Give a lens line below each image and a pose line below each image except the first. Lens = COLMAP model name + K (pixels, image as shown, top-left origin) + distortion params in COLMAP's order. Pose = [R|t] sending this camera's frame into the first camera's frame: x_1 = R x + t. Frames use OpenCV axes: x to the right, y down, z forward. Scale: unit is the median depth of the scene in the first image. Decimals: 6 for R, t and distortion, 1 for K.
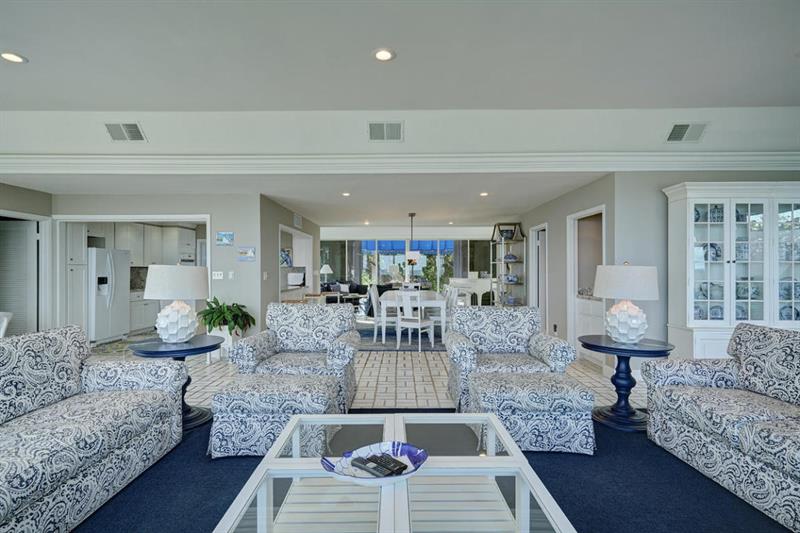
lens RADIAL K [[399.9, 0, 400.1], [0, 399.9, 271.2], [0, 0, 1]] dist [-0.002013, 0.000380]
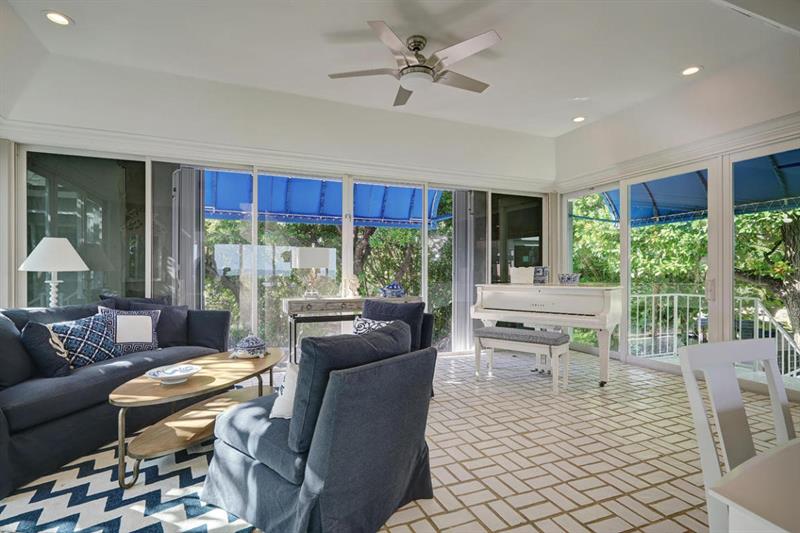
lens RADIAL K [[408.5, 0, 397.0], [0, 408.5, 269.7], [0, 0, 1]] dist [-0.000302, 0.000092]
pose [[0.926952, 0.003242, 0.375165, -0.158412], [-0.000134, 0.999965, -0.008312, 0.013463], [-0.375179, 0.007654, 0.926921, 1.344281]]
